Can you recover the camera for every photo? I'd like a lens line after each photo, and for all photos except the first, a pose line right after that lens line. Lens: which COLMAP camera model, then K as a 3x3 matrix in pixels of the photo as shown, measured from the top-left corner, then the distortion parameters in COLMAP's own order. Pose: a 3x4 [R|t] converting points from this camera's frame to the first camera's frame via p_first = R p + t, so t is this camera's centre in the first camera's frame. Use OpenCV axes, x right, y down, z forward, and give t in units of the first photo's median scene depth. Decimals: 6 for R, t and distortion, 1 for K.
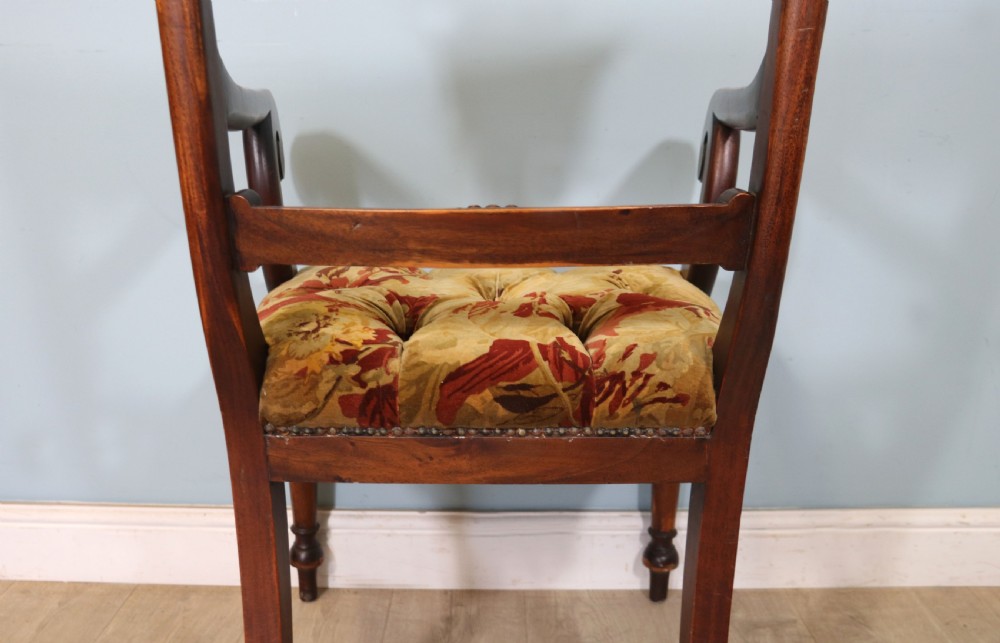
lens RADIAL K [[869.9, 0, 473.3], [0, 869.9, 320.0], [0, 0, 1]] dist [-0.157884, 0.130673]
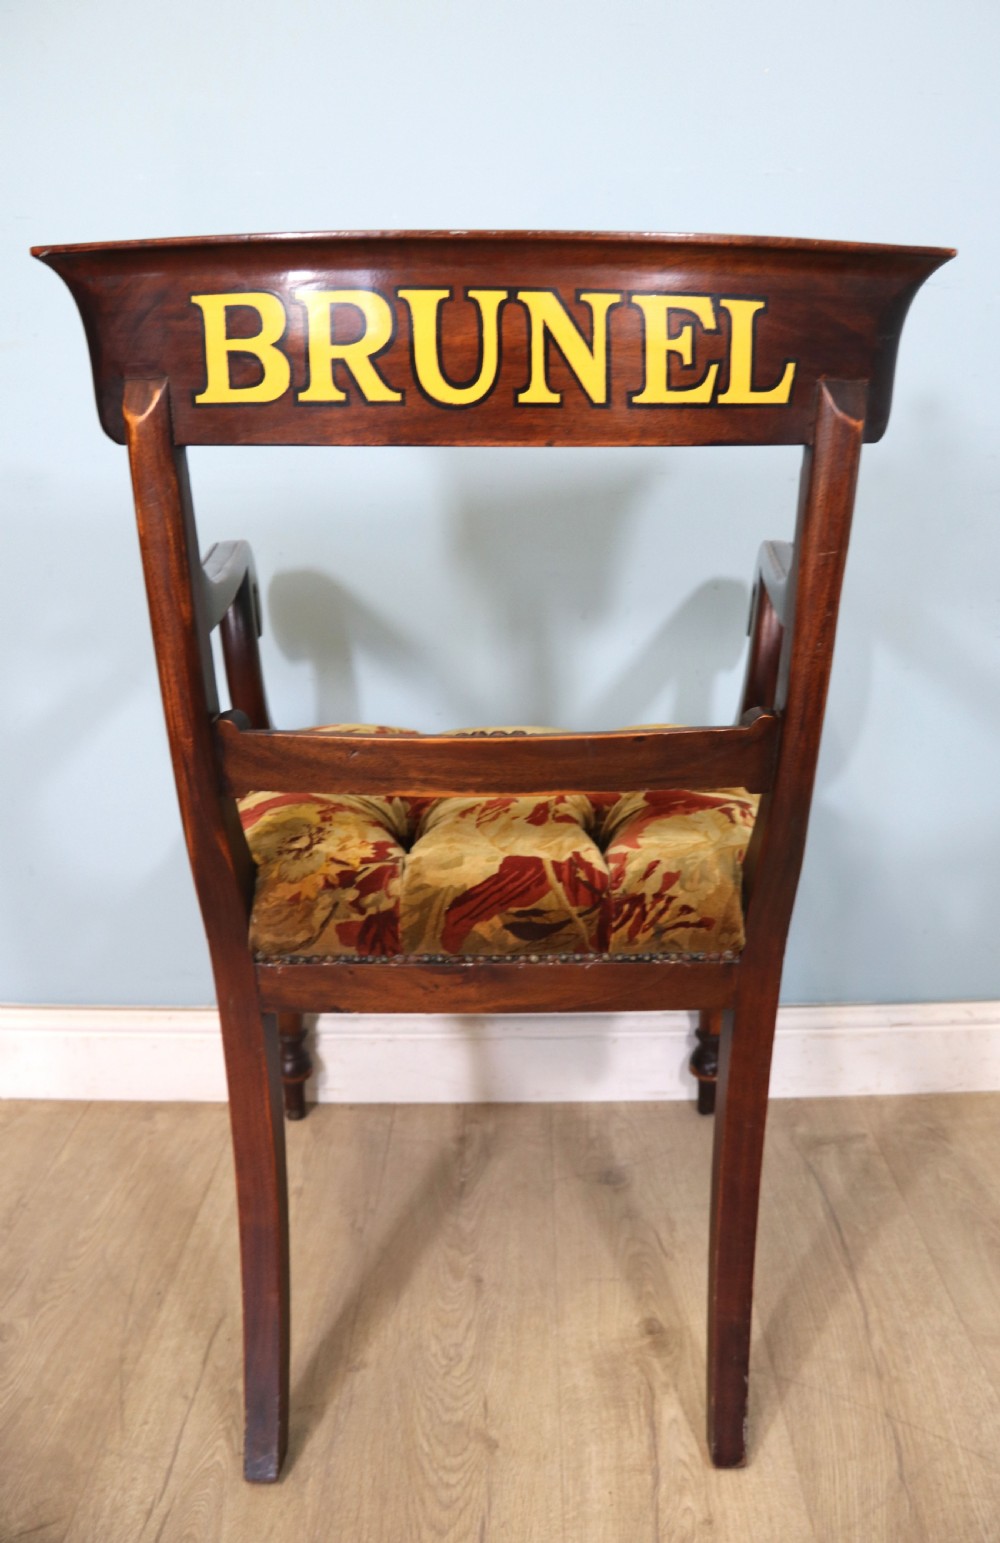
lens RADIAL K [[1180.7, 0, 539.7], [0, 1180.7, 715.1], [0, 0, 1]] dist [-0.174780, 0.102519]
pose [[0.999365, -0.006471, 0.035053, 0.019077], [0.005982, 0.999884, 0.014034, -0.145303], [-0.035139, -0.013816, 0.999287, -0.241070]]
